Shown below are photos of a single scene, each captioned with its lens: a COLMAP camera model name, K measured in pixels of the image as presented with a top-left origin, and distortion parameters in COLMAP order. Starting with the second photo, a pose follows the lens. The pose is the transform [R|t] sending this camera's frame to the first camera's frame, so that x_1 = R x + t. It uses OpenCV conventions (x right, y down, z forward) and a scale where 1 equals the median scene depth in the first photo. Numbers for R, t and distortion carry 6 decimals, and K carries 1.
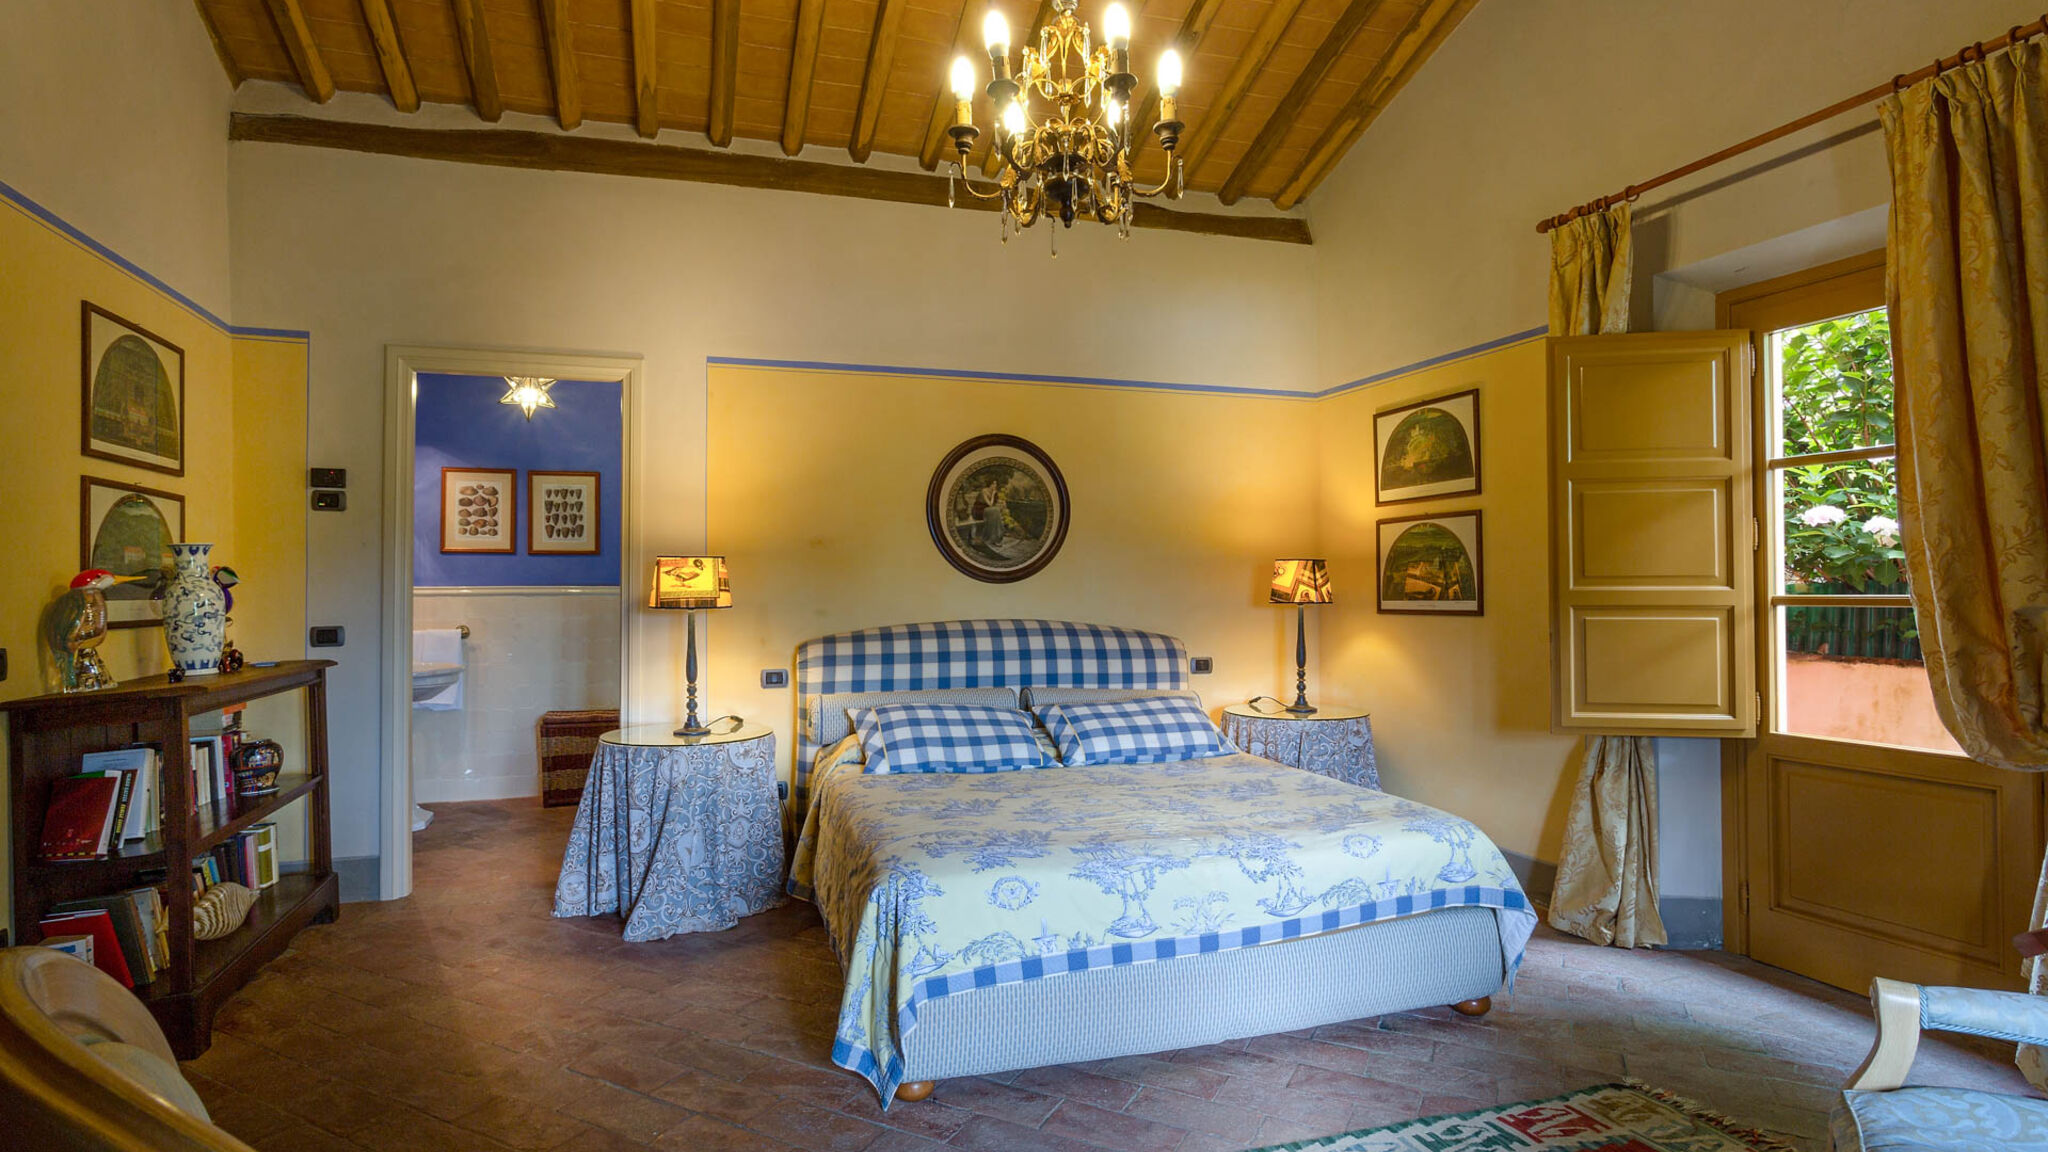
lens RADIAL K [[1020.7, 0, 1031.9], [0, 1020.7, 575.1], [0, 0, 1]] dist [-0.012162, 0.009396]
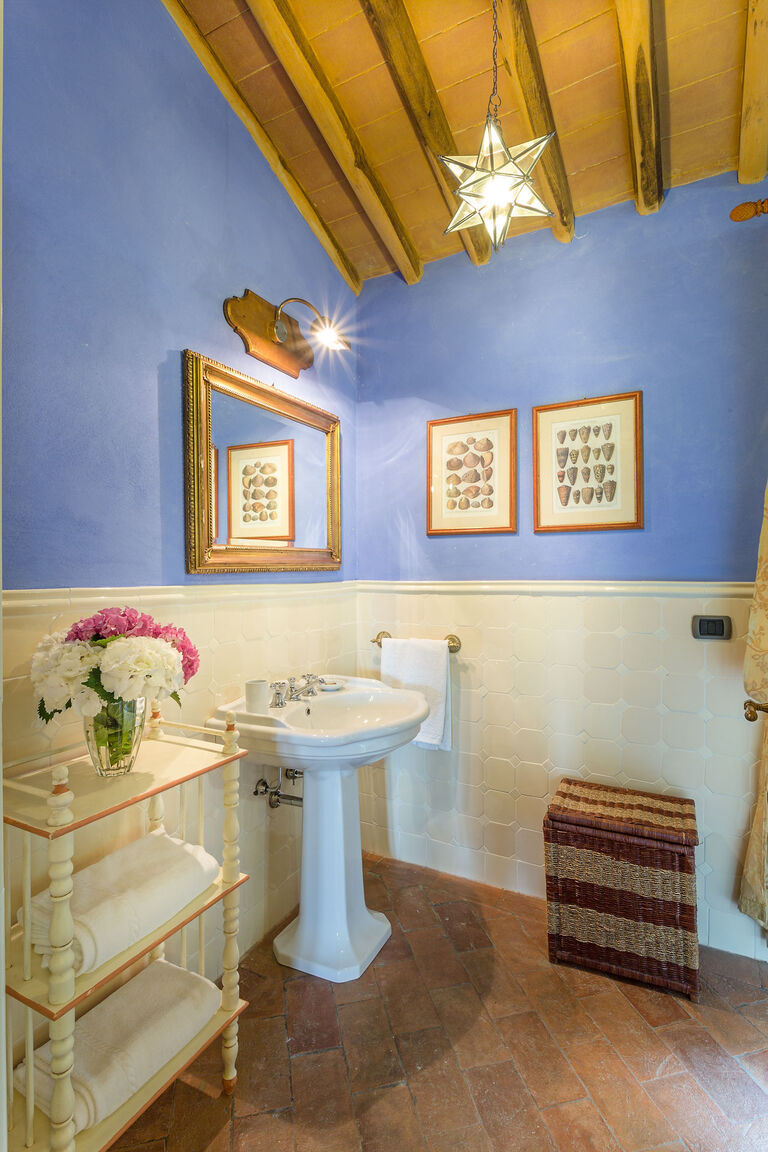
lens RADIAL K [[578.3, 0, 380.2], [0, 578.3, 575.2], [0, 0, 1]] dist [-0.000904, -0.000185]
pose [[0.676725, -0.002593, -0.736231, -0.363100], [0.015096, 0.999832, 0.010354, 0.002627], [0.736081, -0.018121, 0.676651, 0.854636]]
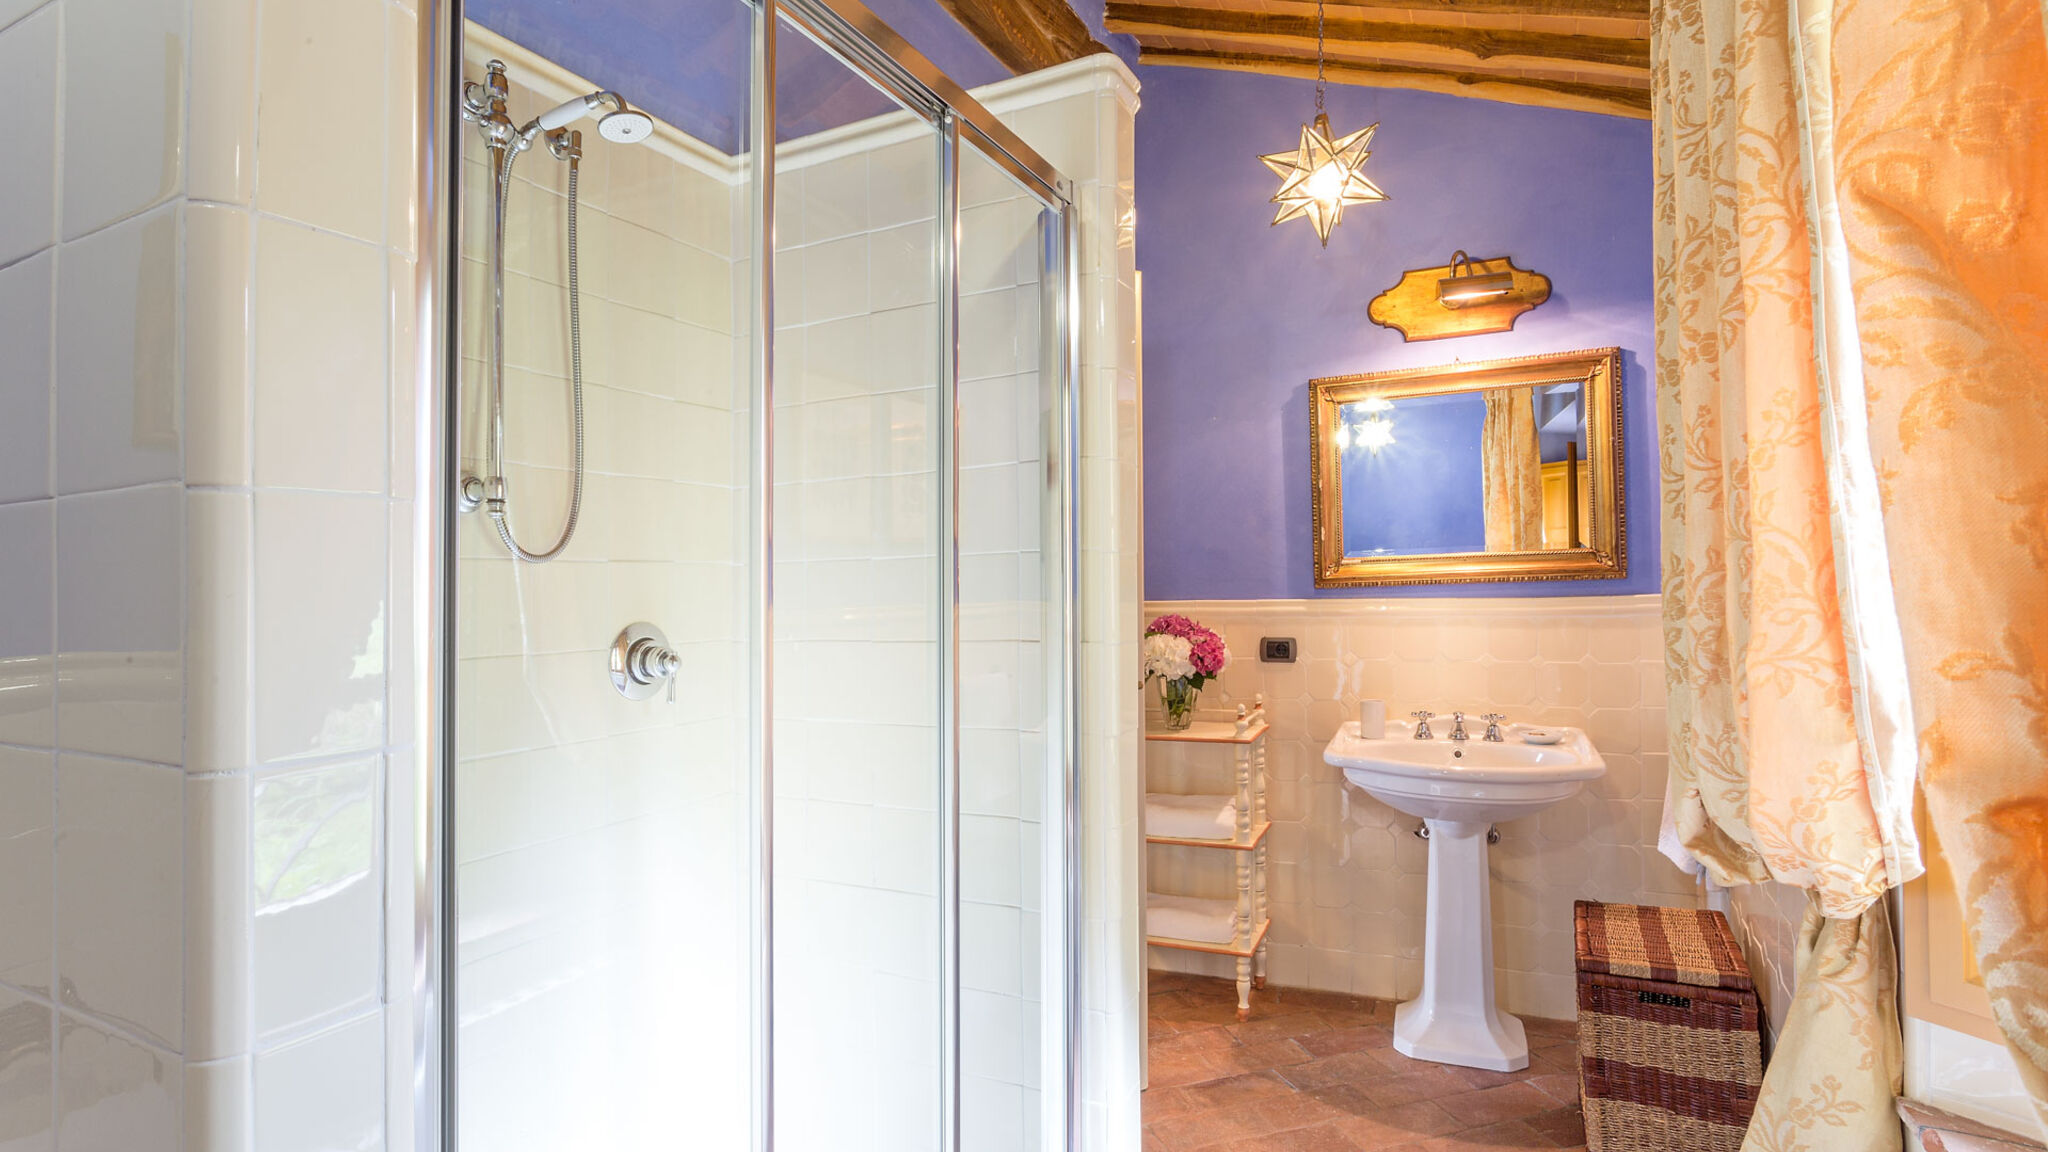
lens RADIAL K [[1020.7, 0, 1020.1], [0, 1020.7, 574.7], [0, 0, 1]] dist [-0.012162, 0.009396]
pose [[-0.711169, -0.001444, -0.703020, -0.094307], [0.024663, 0.999331, -0.027001, 0.008022], [0.702589, -0.036541, -0.710657, 1.352257]]
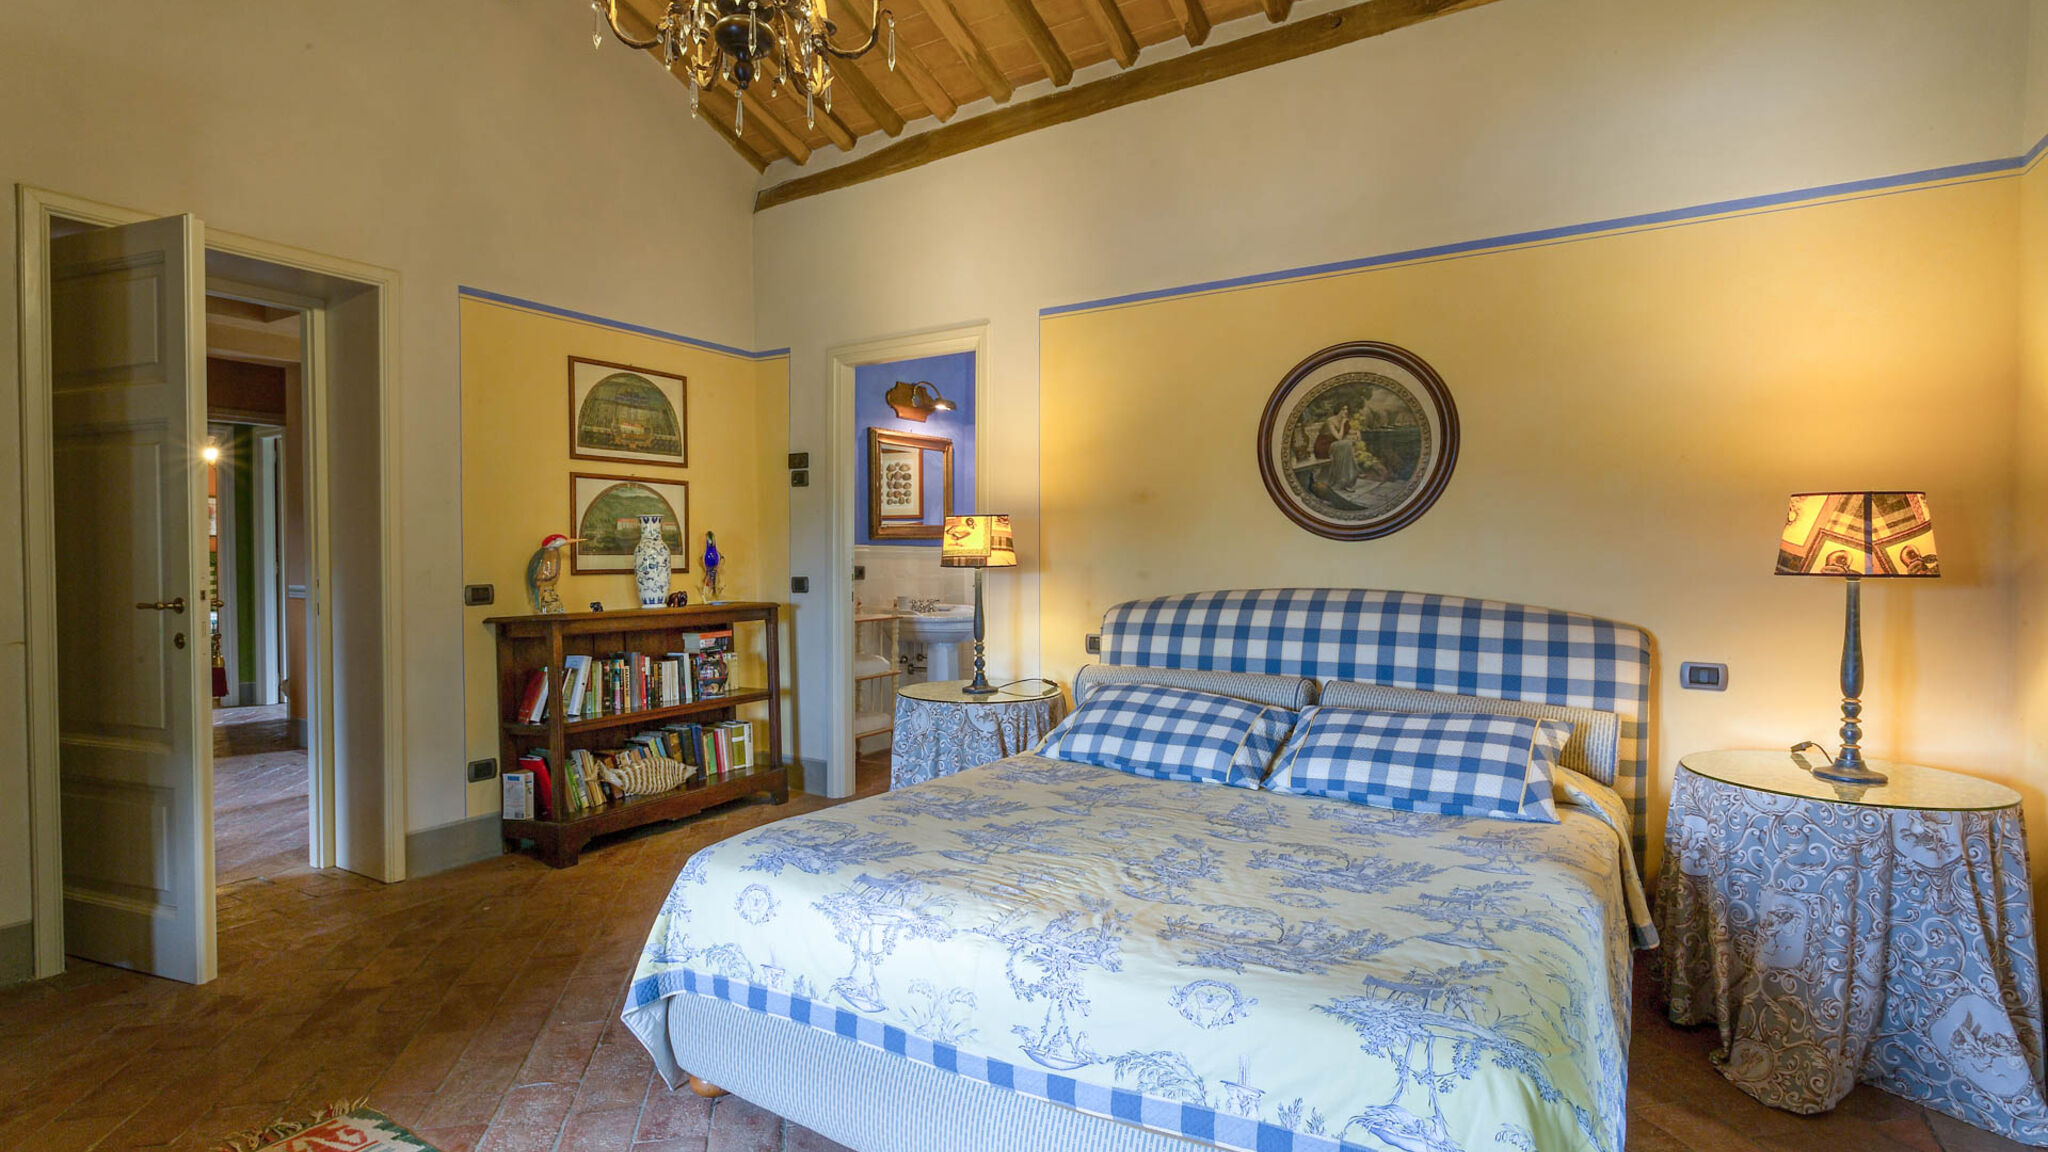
lens RADIAL K [[1020.7, 0, 1017.9], [0, 1020.7, 578.9], [0, 0, 1]] dist [-0.012162, 0.009396]
pose [[0.633268, 0.023400, -0.773579, 0.405772], [0.008411, 0.999276, 0.037112, 0.006244], [0.773887, -0.030009, 0.632612, 0.338397]]
